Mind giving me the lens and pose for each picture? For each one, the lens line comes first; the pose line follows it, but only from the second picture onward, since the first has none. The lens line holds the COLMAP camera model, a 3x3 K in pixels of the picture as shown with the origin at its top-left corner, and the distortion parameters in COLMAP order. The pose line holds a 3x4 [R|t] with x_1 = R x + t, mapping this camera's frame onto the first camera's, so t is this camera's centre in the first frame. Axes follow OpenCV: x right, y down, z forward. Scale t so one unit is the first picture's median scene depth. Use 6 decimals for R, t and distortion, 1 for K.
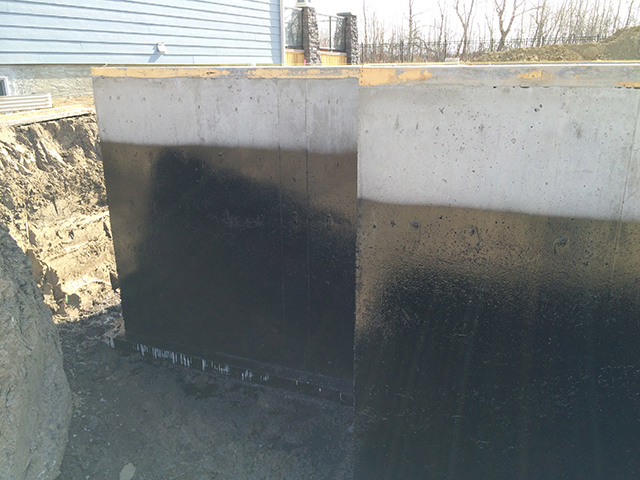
lens RADIAL K [[550.5, 0, 320.5], [0, 550.5, 240.0], [0, 0, 1]] dist [0.081410, -0.107947]
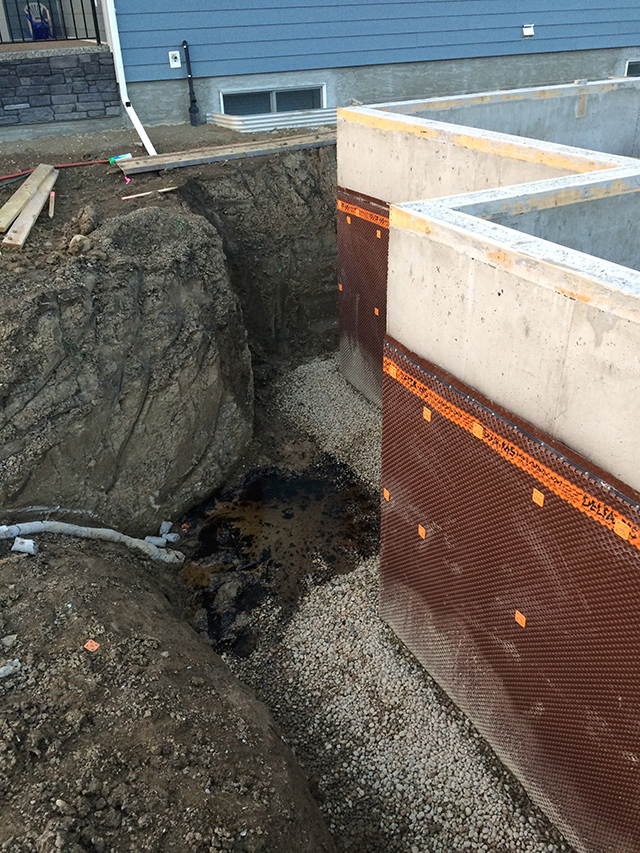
lens RADIAL K [[733.8, 0, 322.1], [0, 733.8, 426.7], [0, 0, 1]] dist [0.081410, -0.107947]
pose [[0.786098, 0.296350, -0.542427, 0.836477], [-0.164569, 0.946240, 0.278472, -0.301645], [0.595791, -0.129639, 0.792607, -0.148161]]
